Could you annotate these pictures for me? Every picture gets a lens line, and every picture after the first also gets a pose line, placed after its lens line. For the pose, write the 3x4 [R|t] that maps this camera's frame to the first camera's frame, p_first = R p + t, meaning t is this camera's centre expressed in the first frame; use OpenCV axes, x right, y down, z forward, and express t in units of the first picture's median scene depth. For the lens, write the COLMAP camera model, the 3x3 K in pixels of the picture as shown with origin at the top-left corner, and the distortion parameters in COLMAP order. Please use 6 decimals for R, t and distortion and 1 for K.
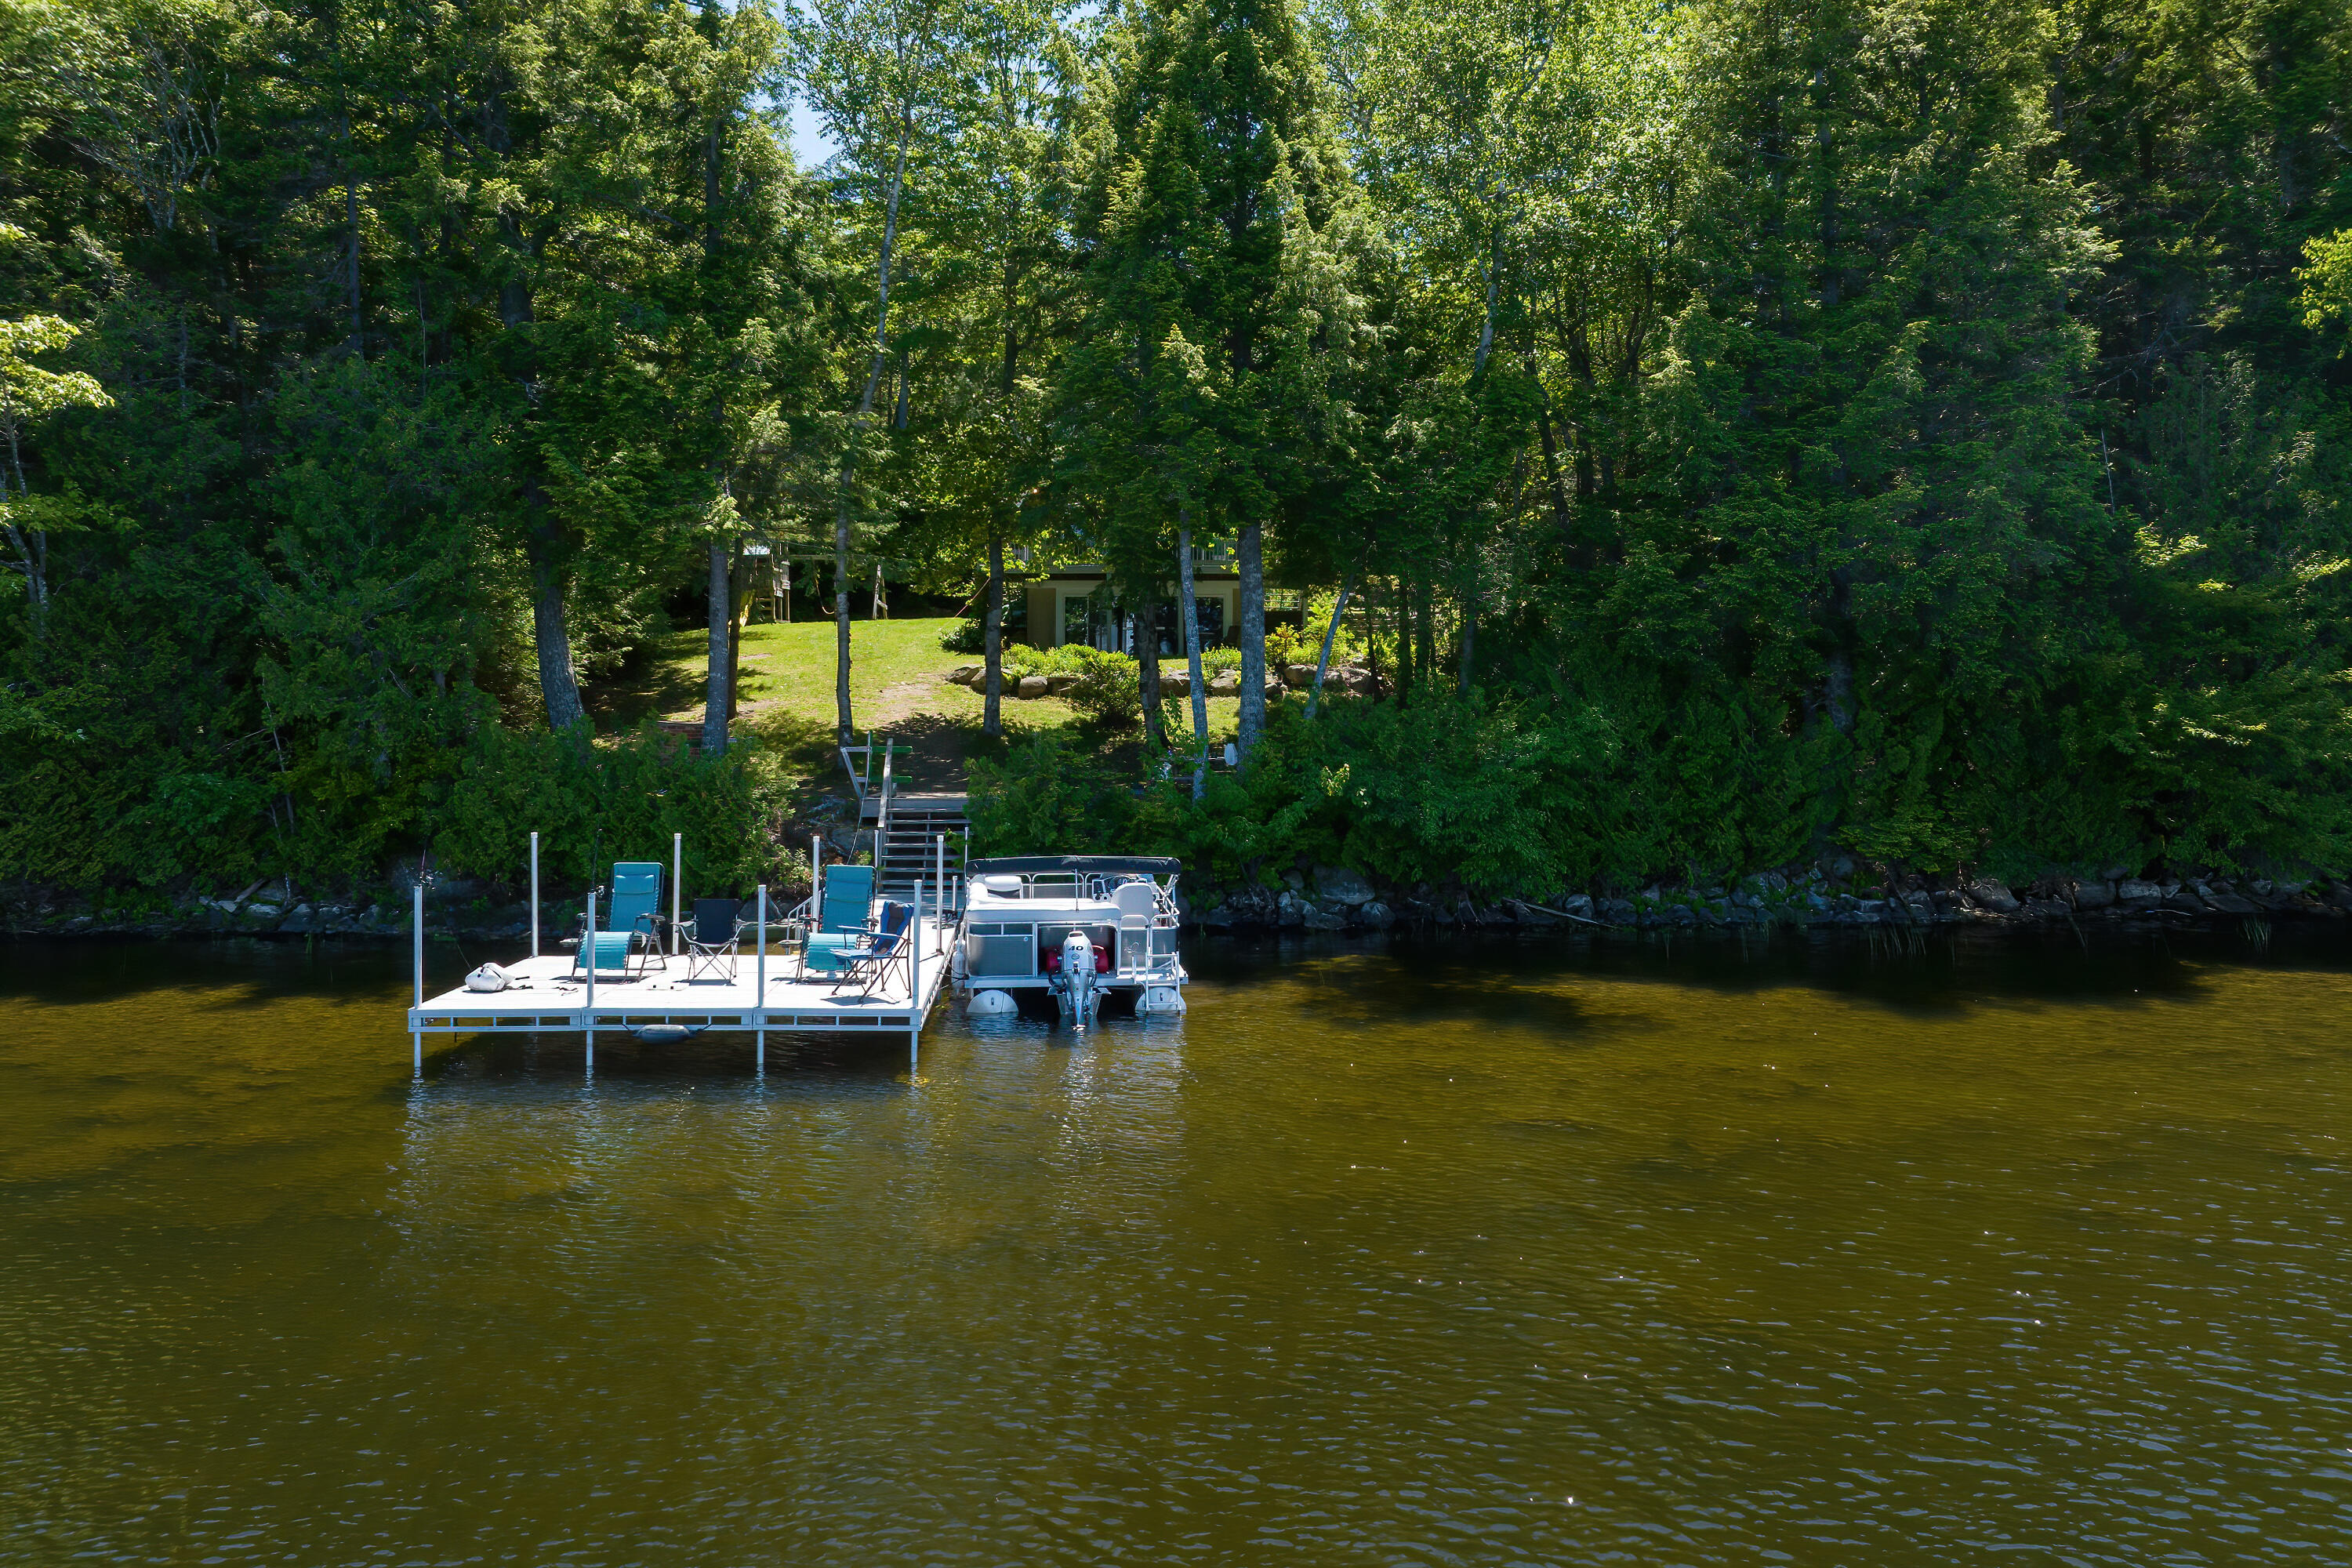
lens RADIAL K [[1624.9, 0, 1173.2], [0, 1624.9, 725.7], [0, 0, 1]] dist [0.026577, -0.102637]
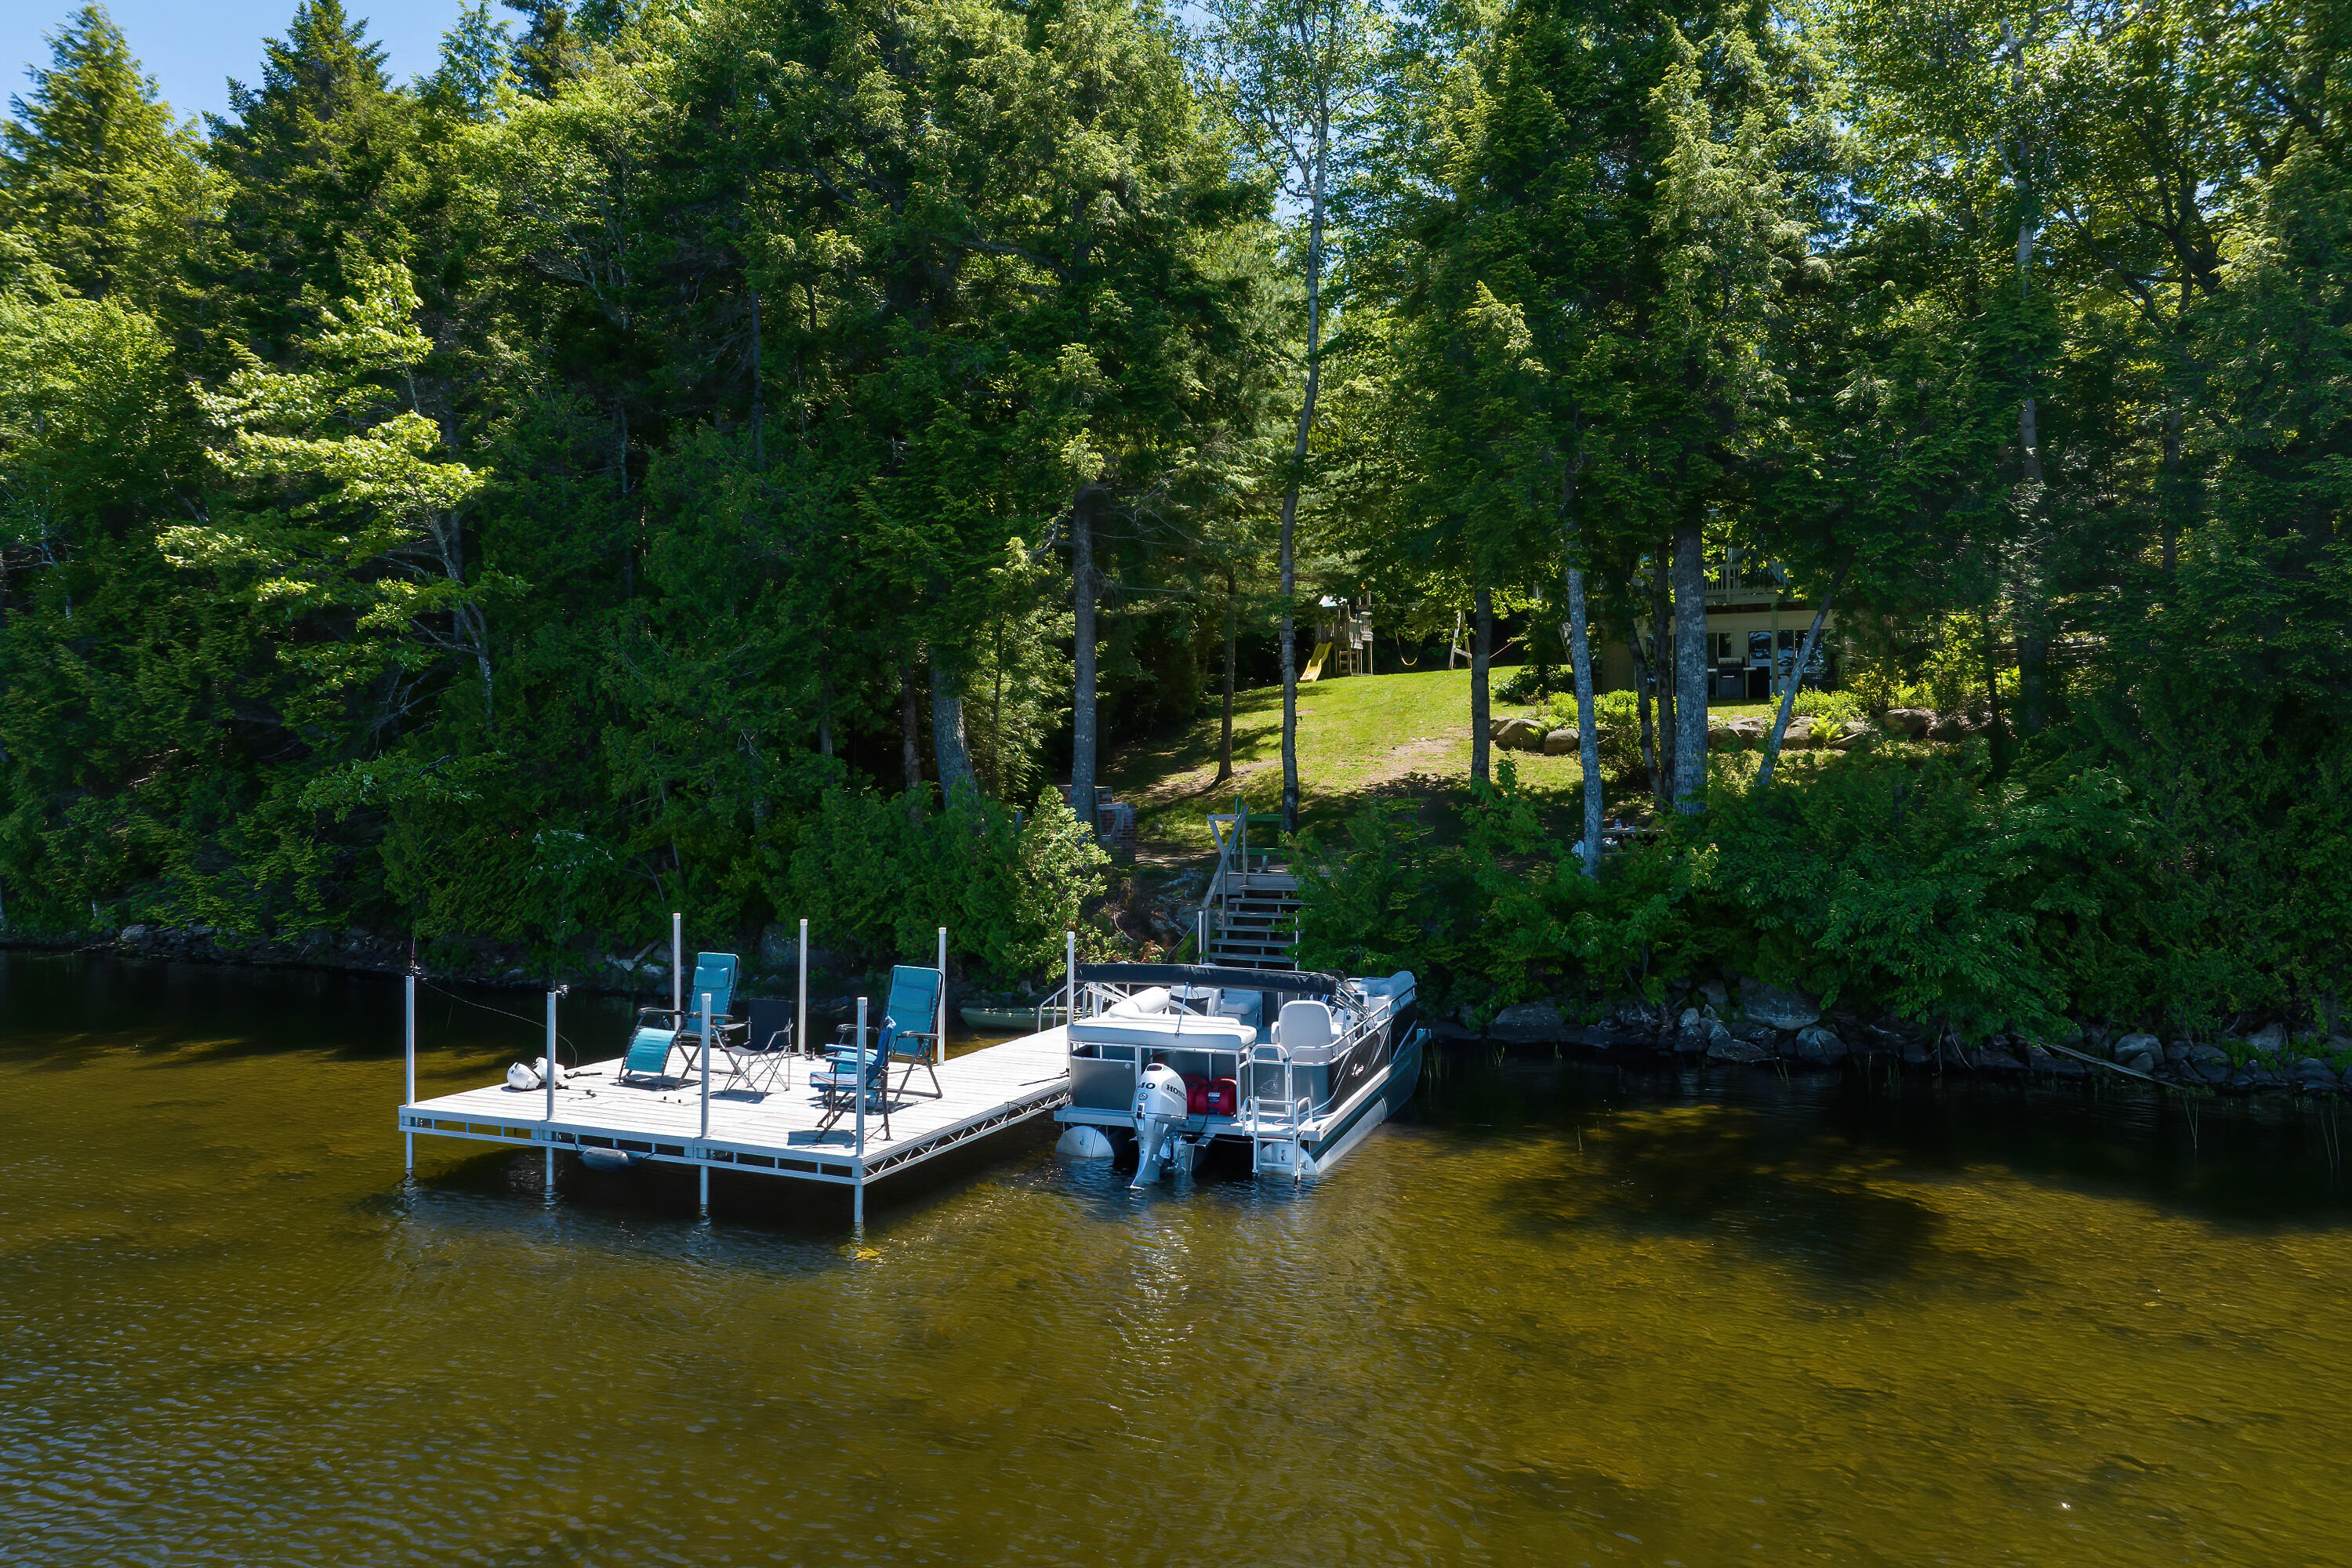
lens RADIAL K [[1644.8, 0, 1166.2], [0, 1644.8, 774.6], [0, 0, 1]] dist [-0.023871, 0.019802]
pose [[0.896700, -0.004893, -0.442611, 0.195138], [0.003728, 0.999987, -0.003502, -0.006355], [0.442623, 0.001490, 0.896707, 0.199293]]
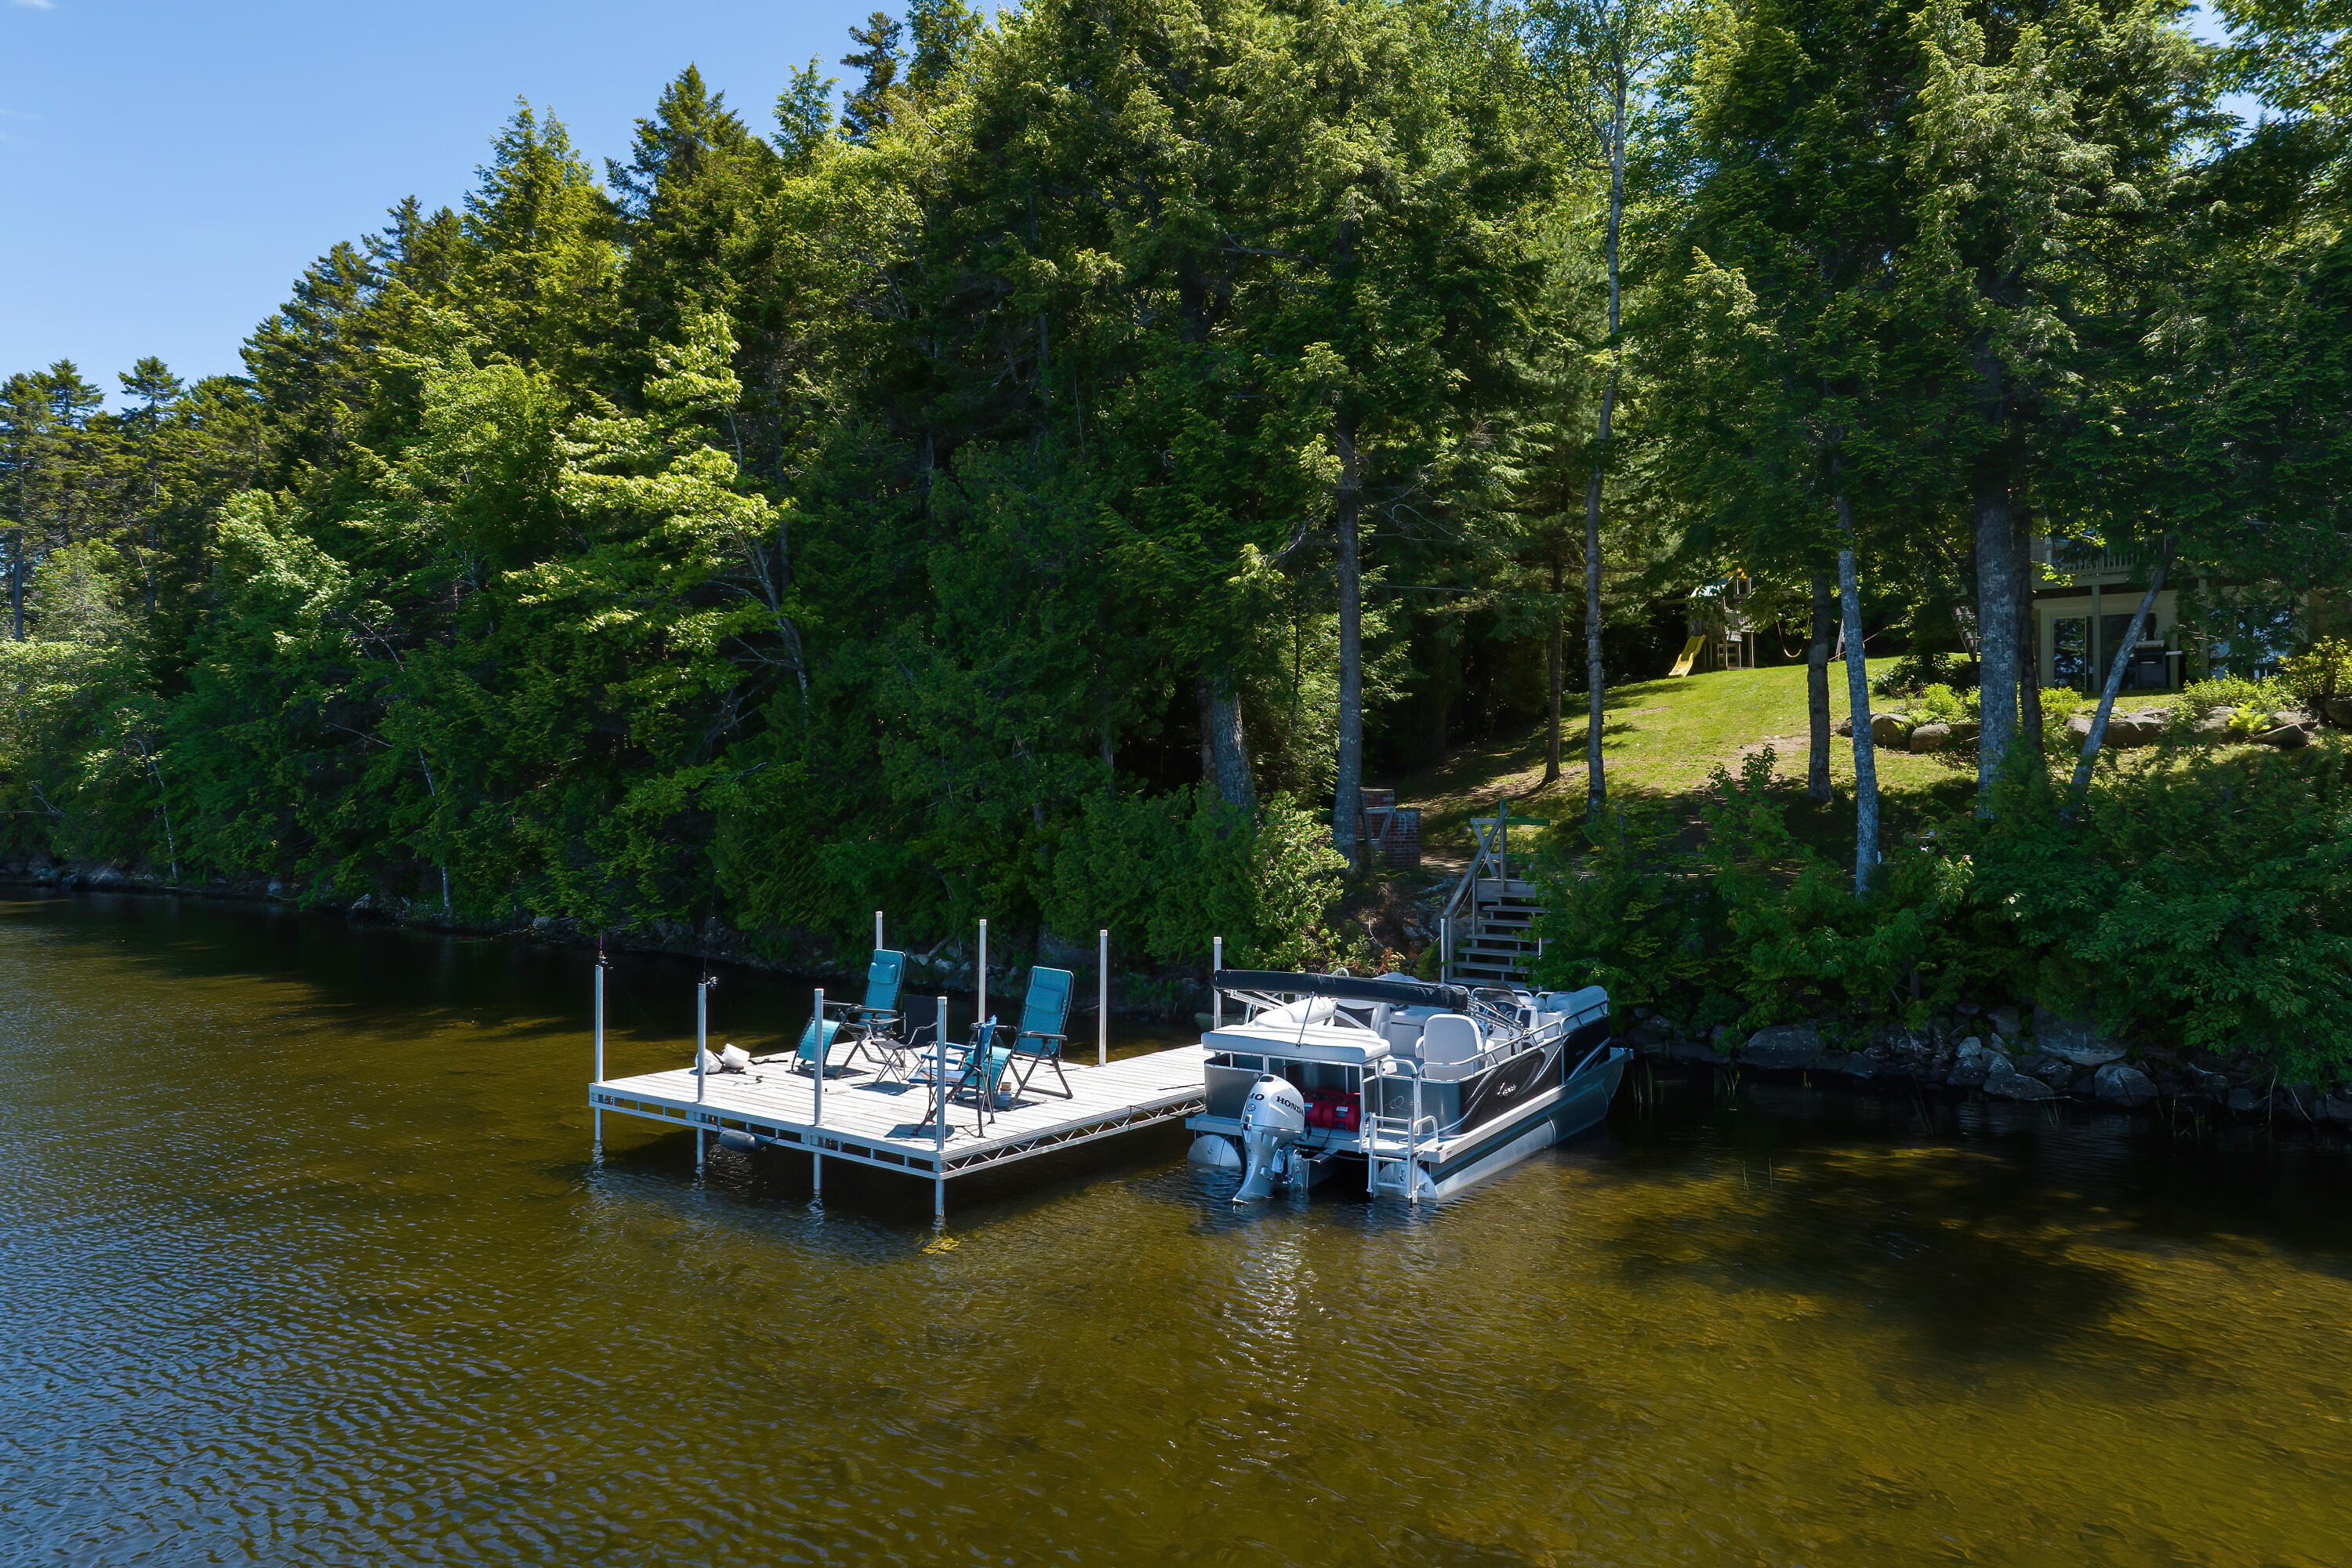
lens RADIAL K [[1644.8, 0, 1166.2], [0, 1644.8, 774.6], [0, 0, 1]] dist [-0.023871, 0.019802]
pose [[0.750576, -0.009137, -0.660720, 0.278669], [0.007264, 0.999958, -0.005576, -0.007169], [0.660744, -0.000614, 0.750611, 0.262876]]
